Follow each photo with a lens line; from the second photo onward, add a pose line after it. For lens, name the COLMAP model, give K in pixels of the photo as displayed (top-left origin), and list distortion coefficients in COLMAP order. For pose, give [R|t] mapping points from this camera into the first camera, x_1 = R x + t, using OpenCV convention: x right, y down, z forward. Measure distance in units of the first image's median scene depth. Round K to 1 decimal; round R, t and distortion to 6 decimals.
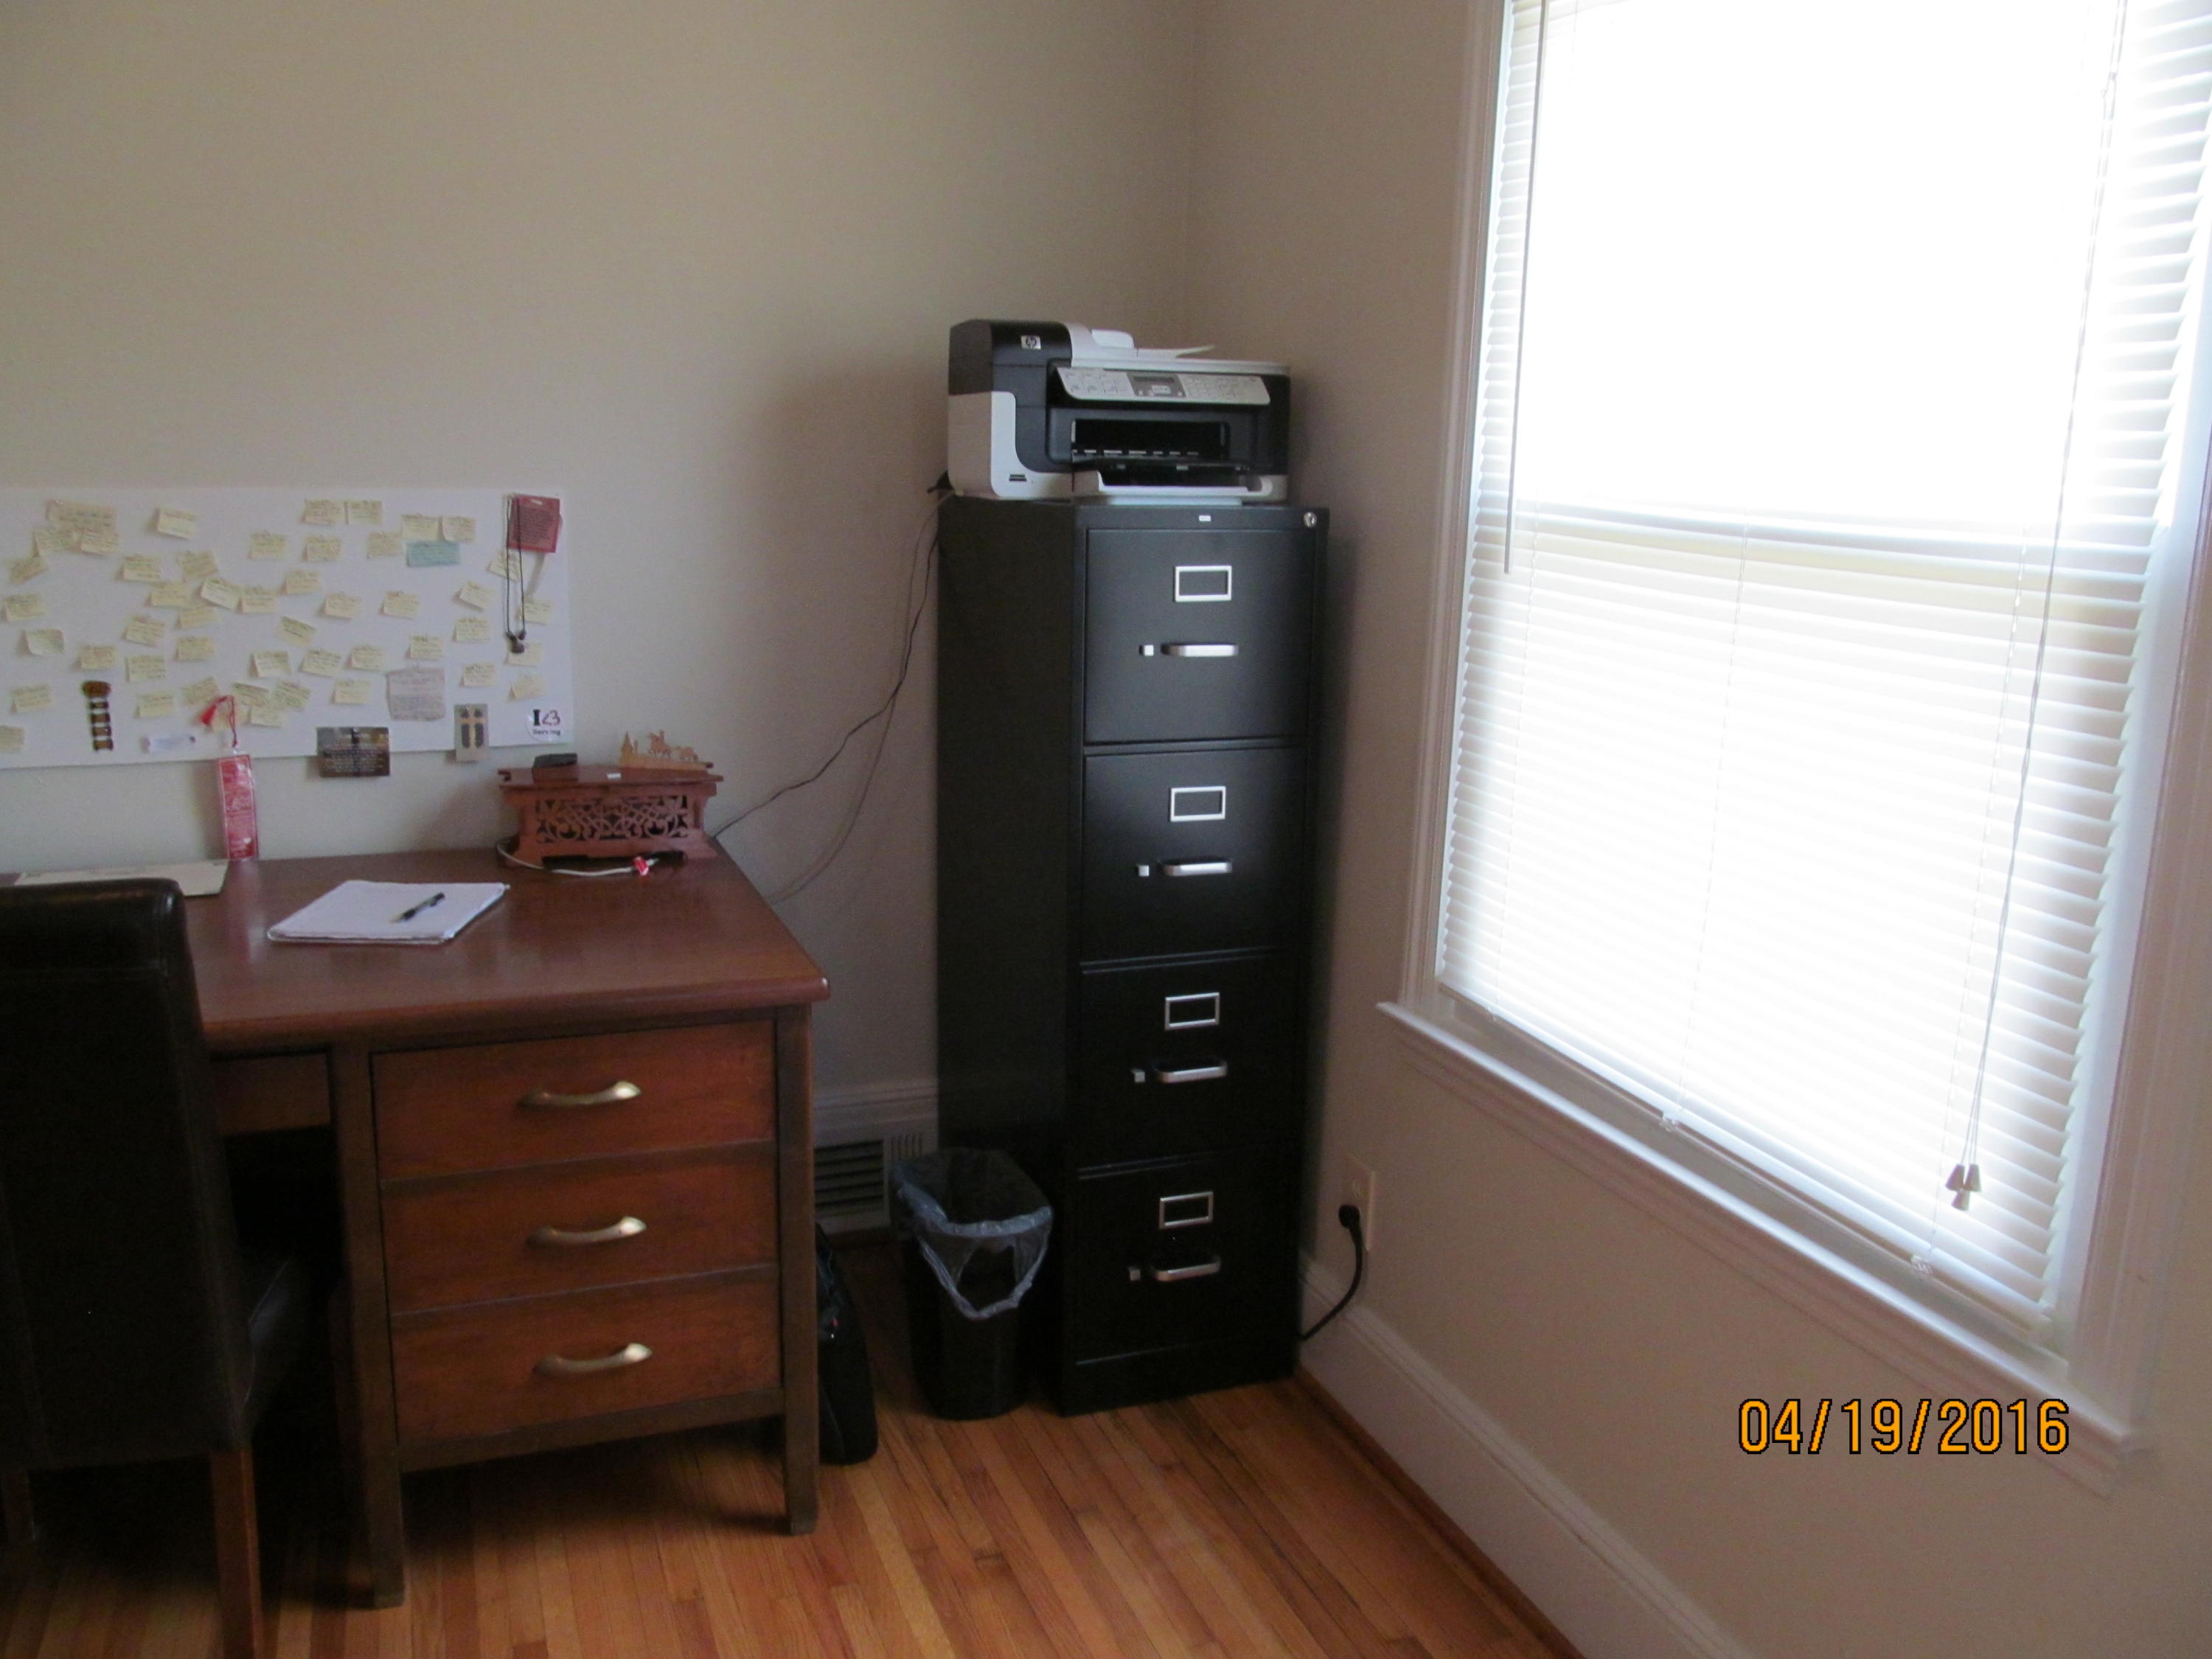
lens RADIAL K [[1820.6, 0, 1115.1], [0, 1820.6, 822.7], [0, 0, 1]] dist [-0.070817, 0.030875]
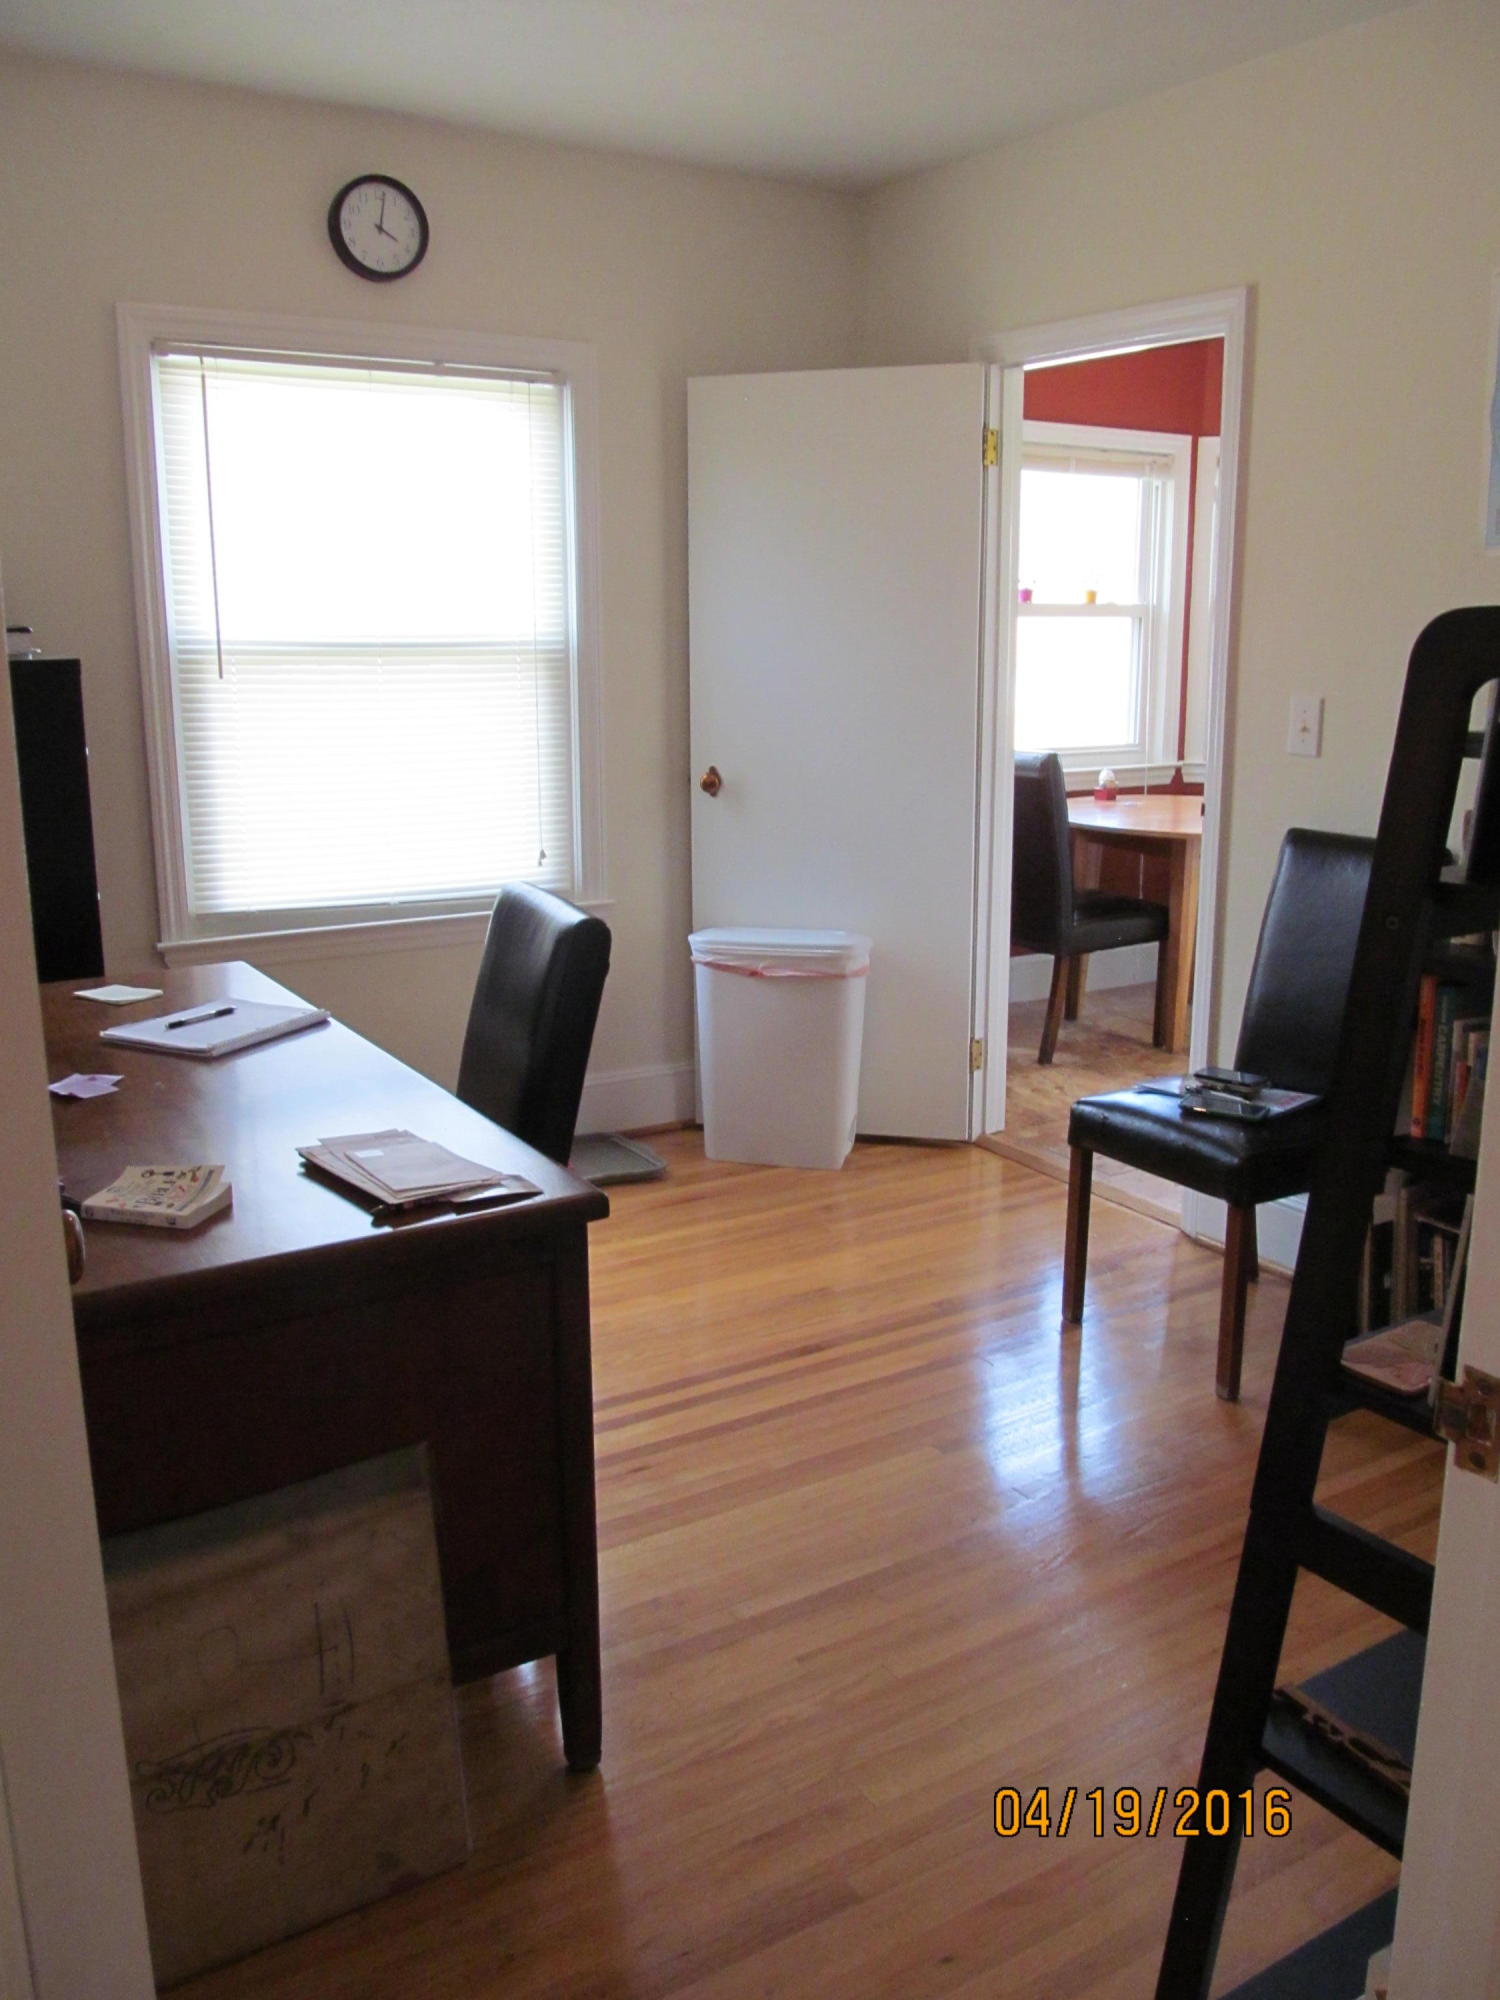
lens RADIAL K [[1646.1, 0, 748.4], [0, 1646.1, 1011.4], [0, 0, 1]] dist [-0.070817, 0.030875]
pose [[-0.177667, -0.254118, 0.950715, -1.386070], [0.192834, 0.938366, 0.286853, -0.168681], [-0.965013, 0.234295, -0.117714, 0.649535]]
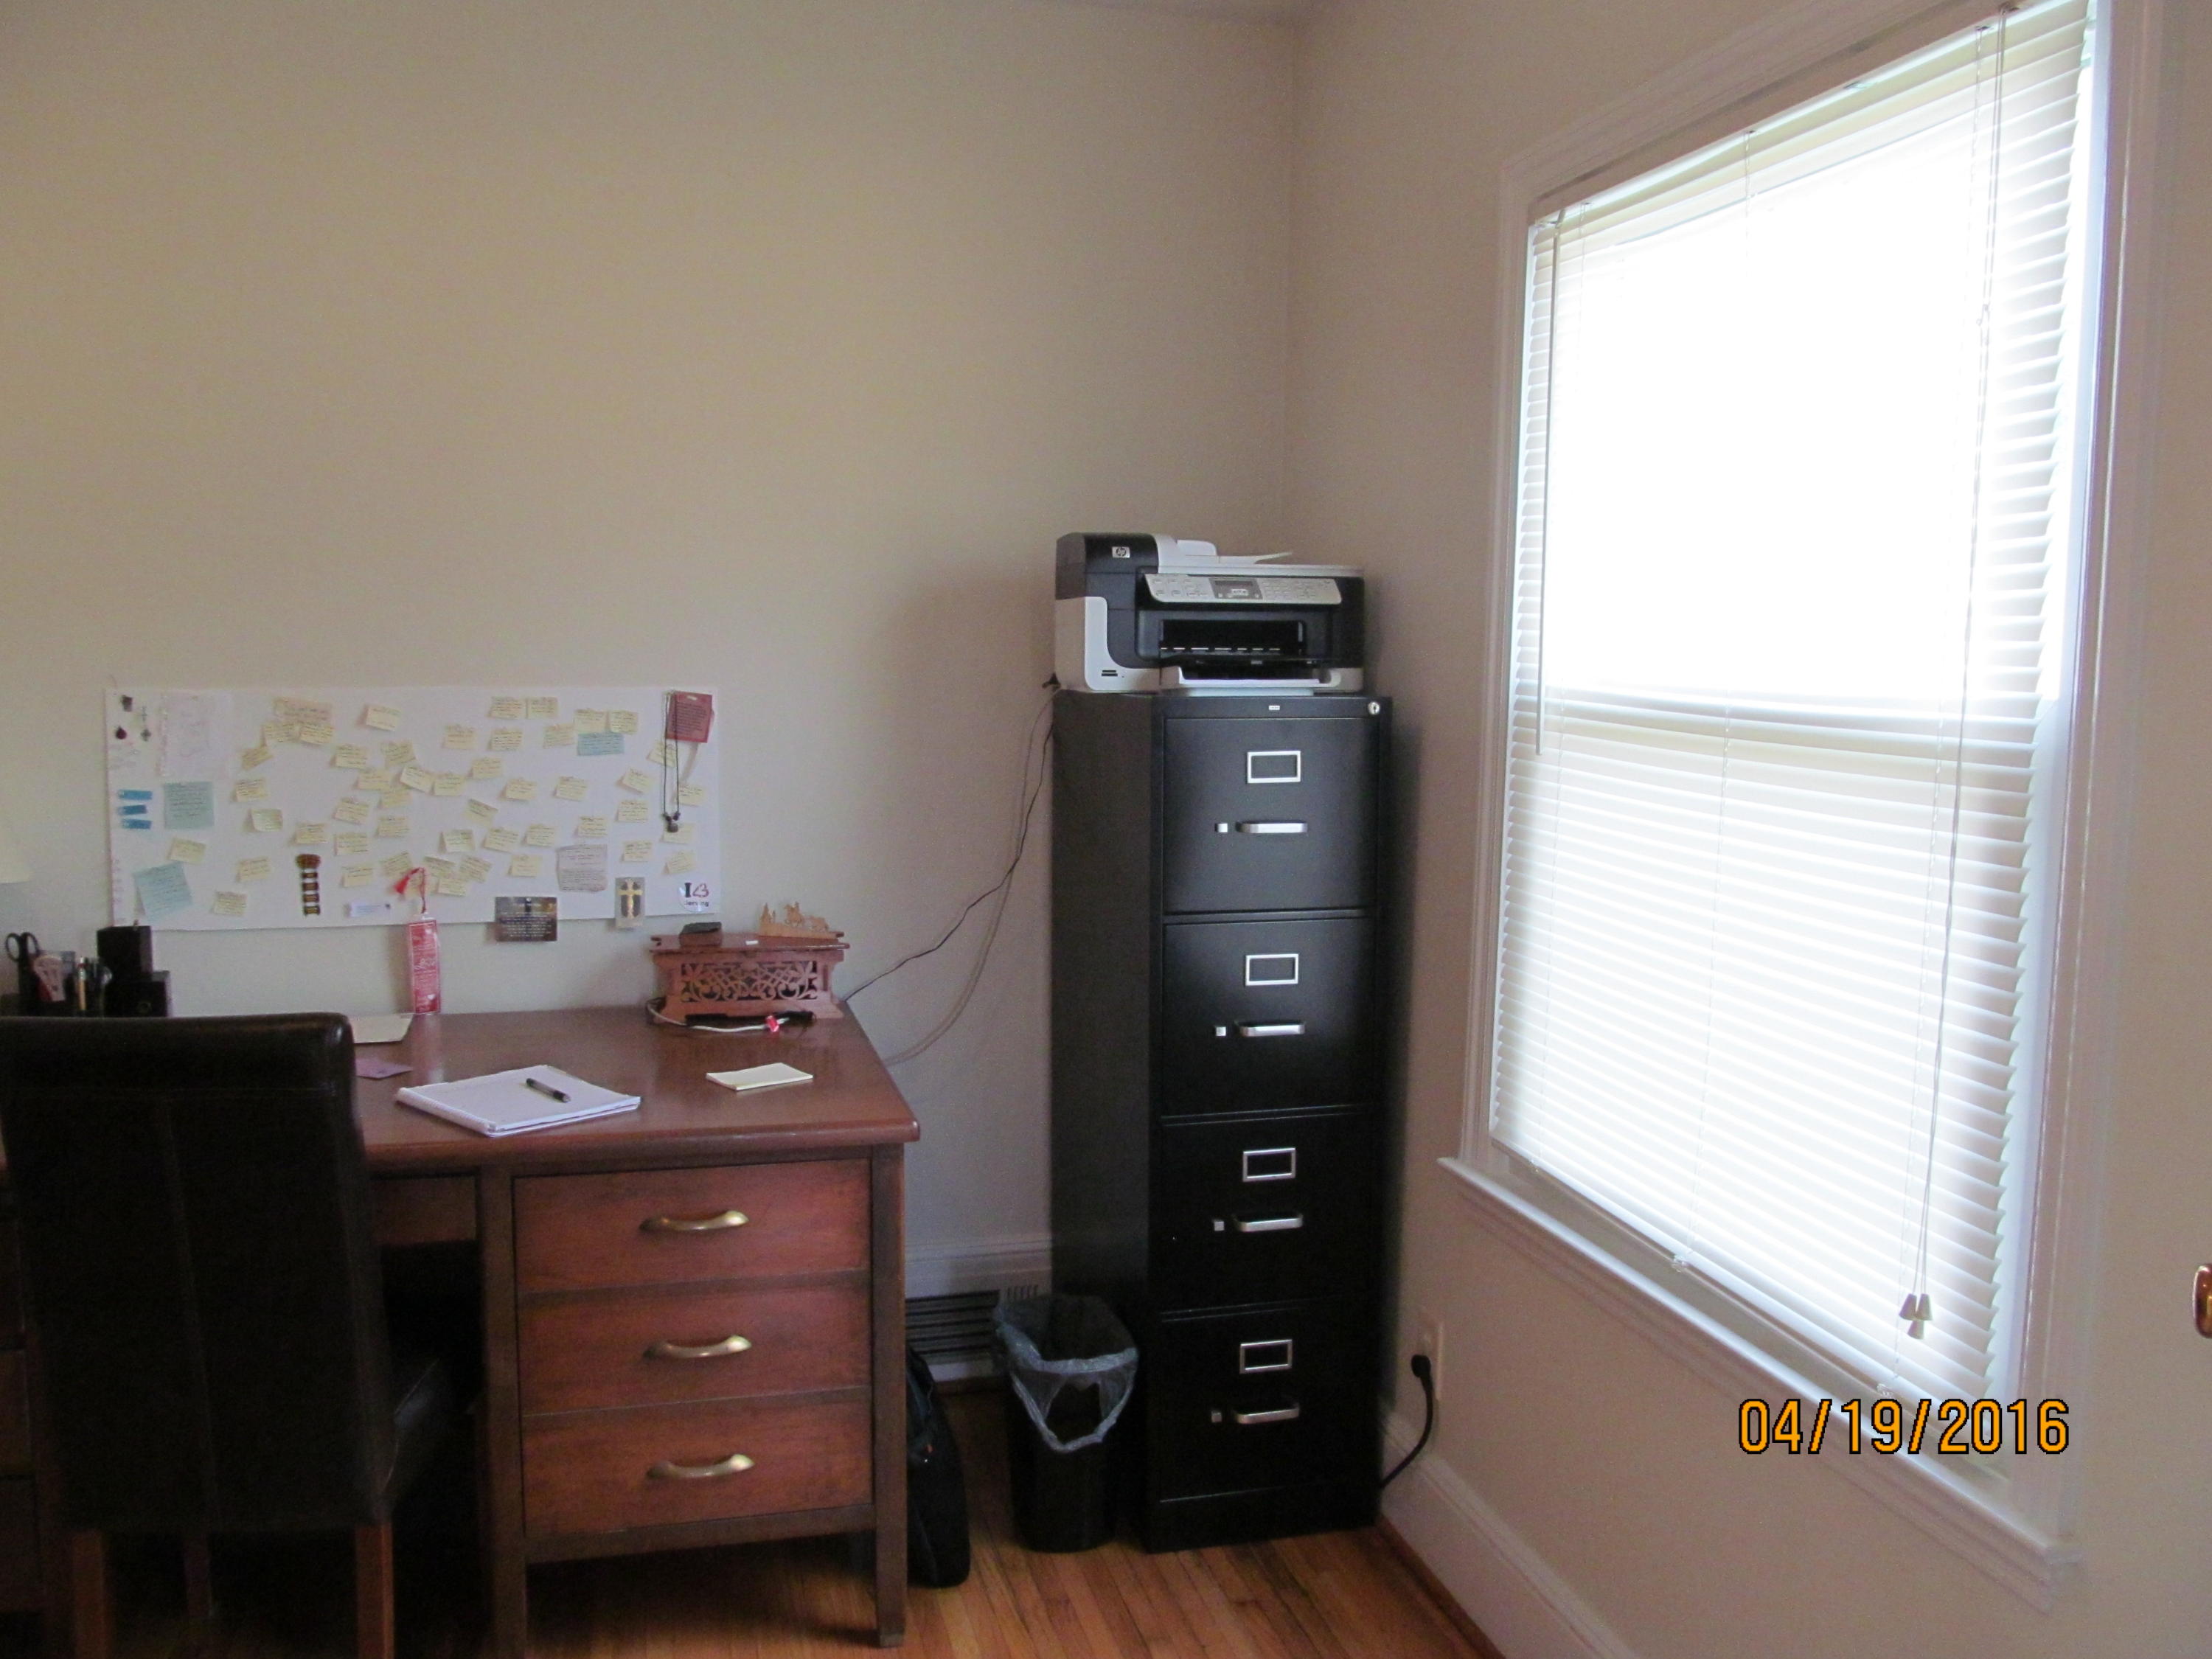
lens RADIAL K [[1820.6, 0, 1115.1], [0, 1820.6, 823.4], [0, 0, 1]] dist [-0.070817, 0.030875]
pose [[0.993727, -0.002264, -0.111813, 0.073863], [-0.009553, 0.994423, -0.105035, 0.017646], [0.111427, 0.105445, 0.988163, -0.085828]]
